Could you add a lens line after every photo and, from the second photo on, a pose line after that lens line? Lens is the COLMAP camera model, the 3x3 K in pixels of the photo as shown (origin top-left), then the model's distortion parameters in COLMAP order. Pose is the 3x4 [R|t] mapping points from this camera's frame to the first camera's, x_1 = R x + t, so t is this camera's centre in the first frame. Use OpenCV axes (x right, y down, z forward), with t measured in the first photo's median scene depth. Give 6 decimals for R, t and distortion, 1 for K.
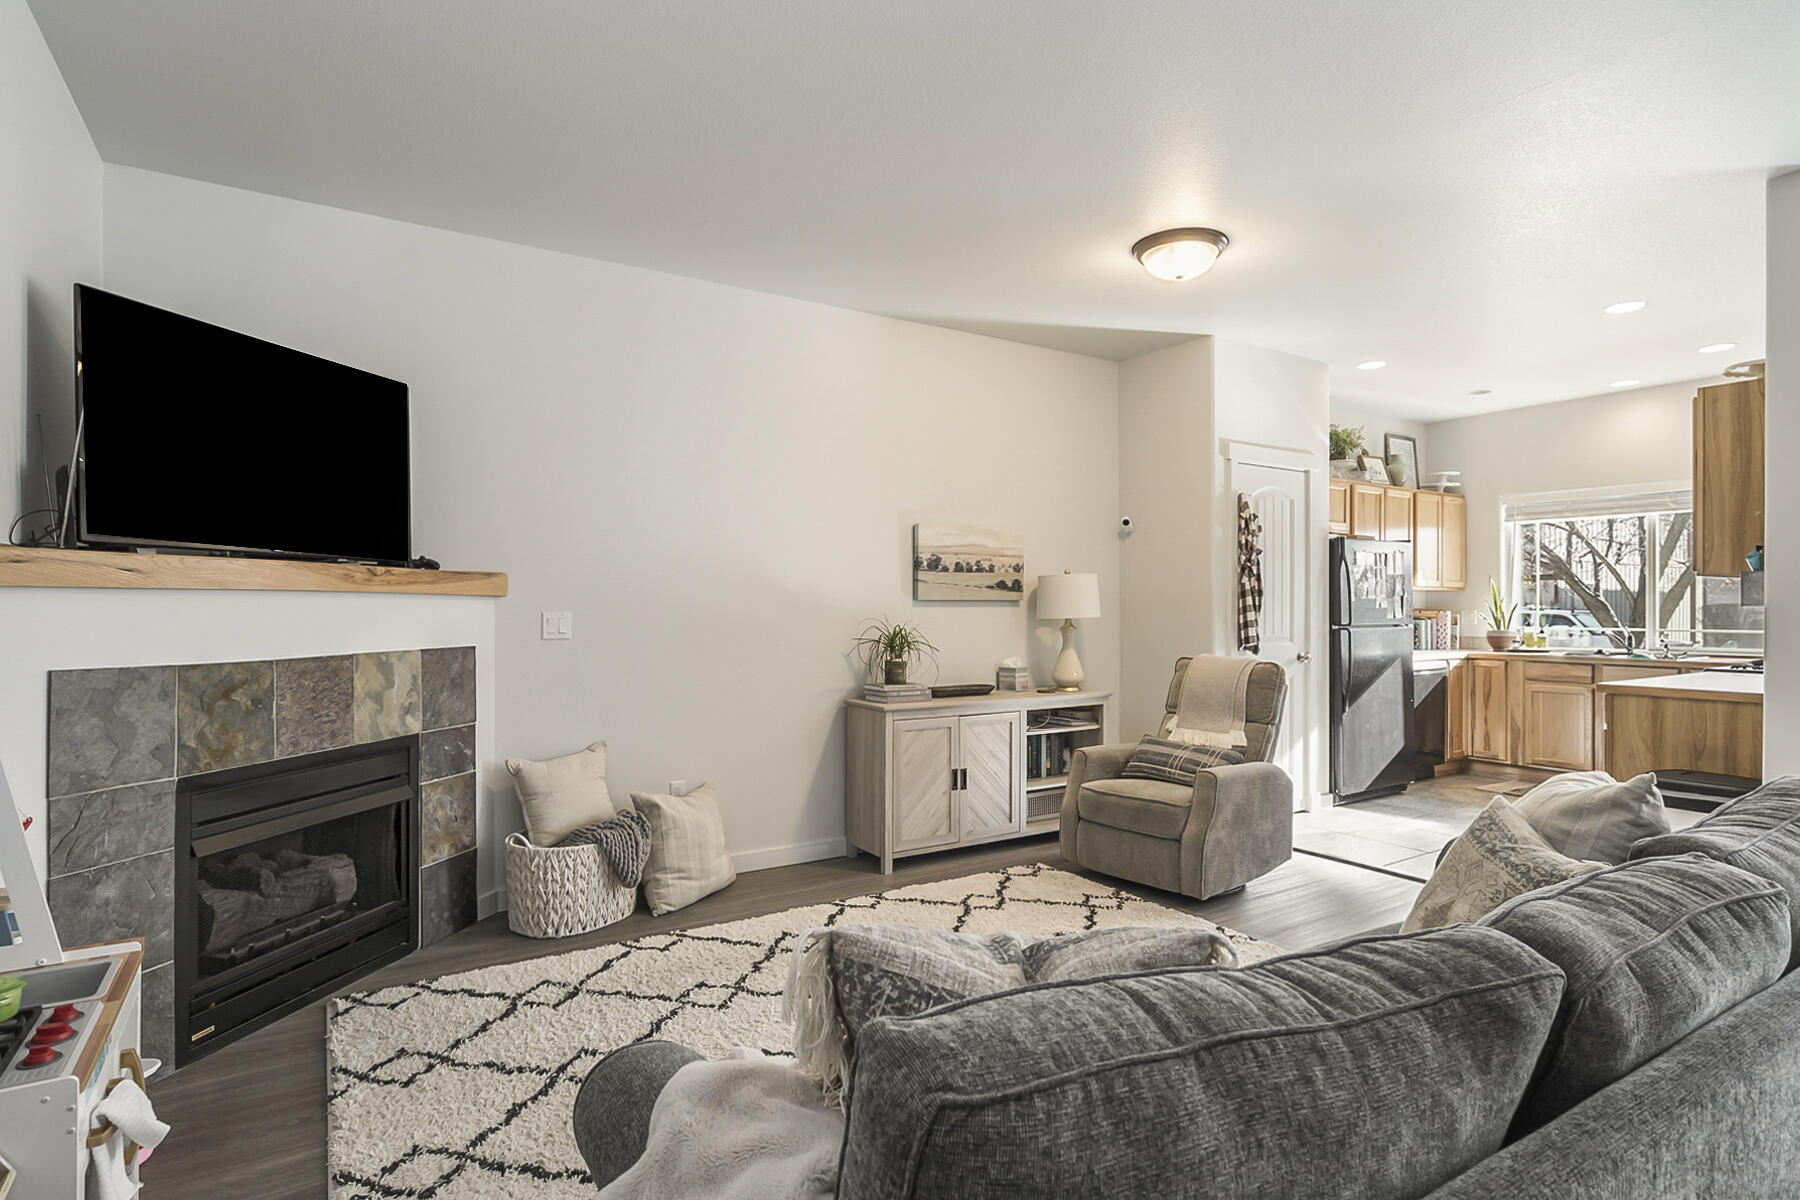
lens RADIAL K [[921.2, 0, 903.5], [0, 921.2, 607.0], [0, 0, 1]] dist [-0.011313, 0.003754]
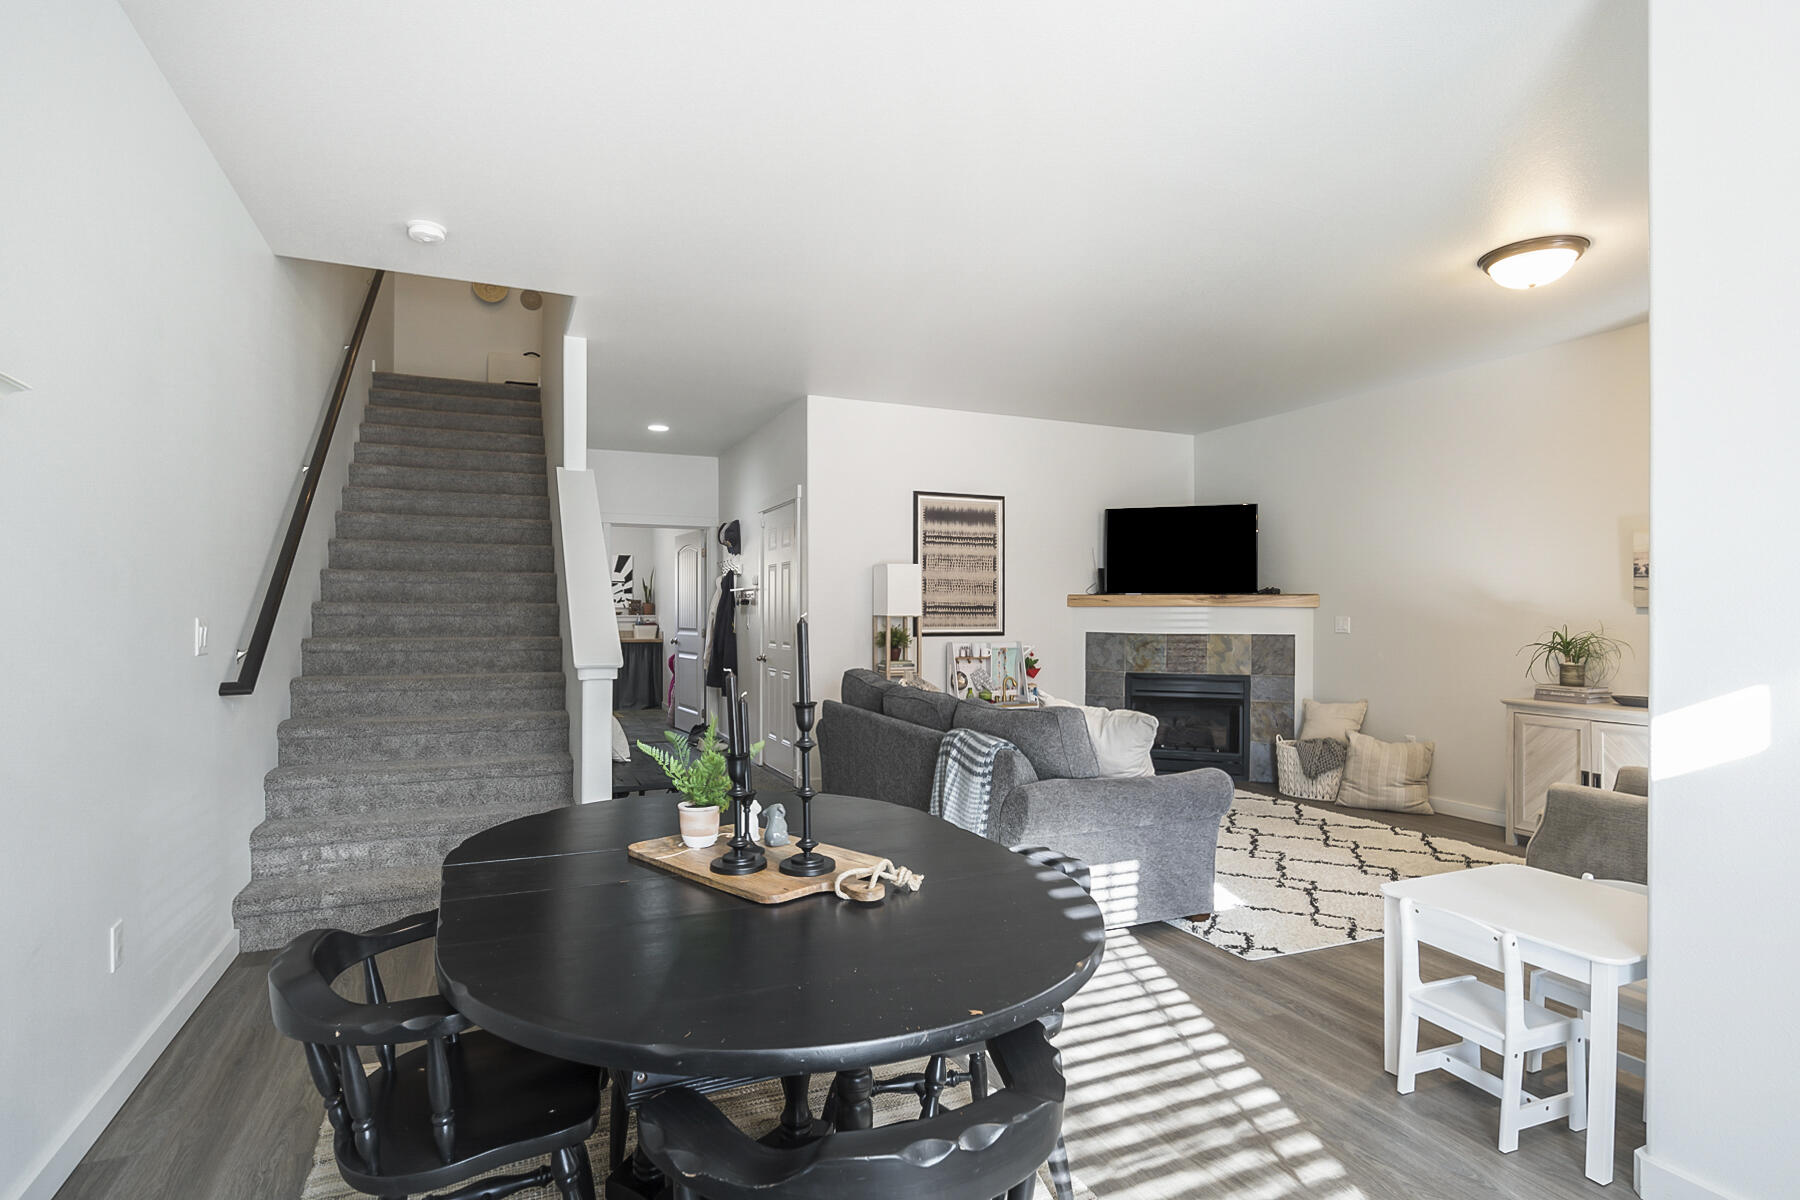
lens RADIAL K [[921.2, 0, 912.6], [0, 921.2, 605.7], [0, 0, 1]] dist [-0.011313, 0.003754]
pose [[-0.134743, -0.010357, -0.990826, 1.698483], [-0.006004, 0.999936, -0.009636, 0.007347], [0.990862, 0.004651, -0.134796, 0.565772]]
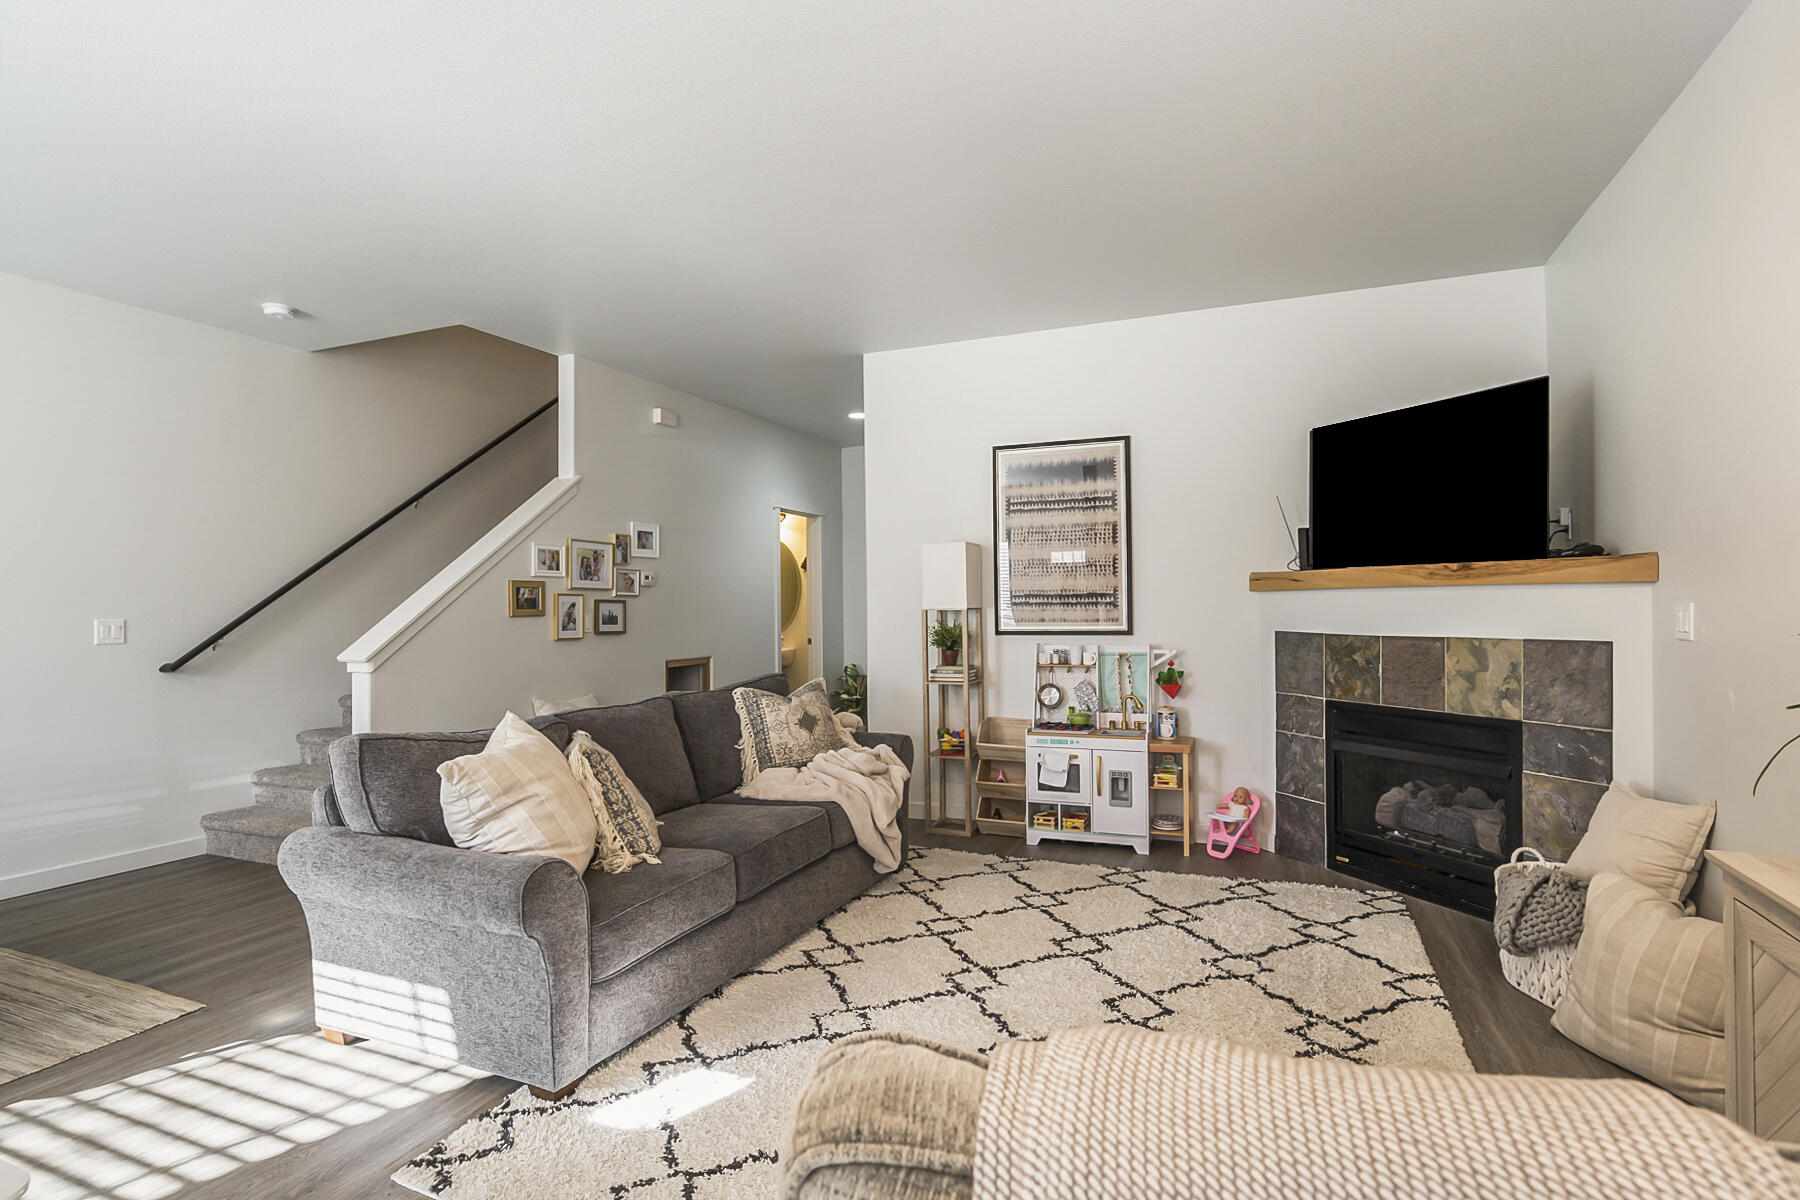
lens RADIAL K [[921.2, 0, 903.8], [0, 921.2, 606.0], [0, 0, 1]] dist [-0.011313, 0.003754]
pose [[-0.824178, 0.004920, -0.566310, 0.655539], [0.006381, 0.999979, -0.000600, 0.006108], [0.566295, -0.004108, -0.824192, 1.542809]]
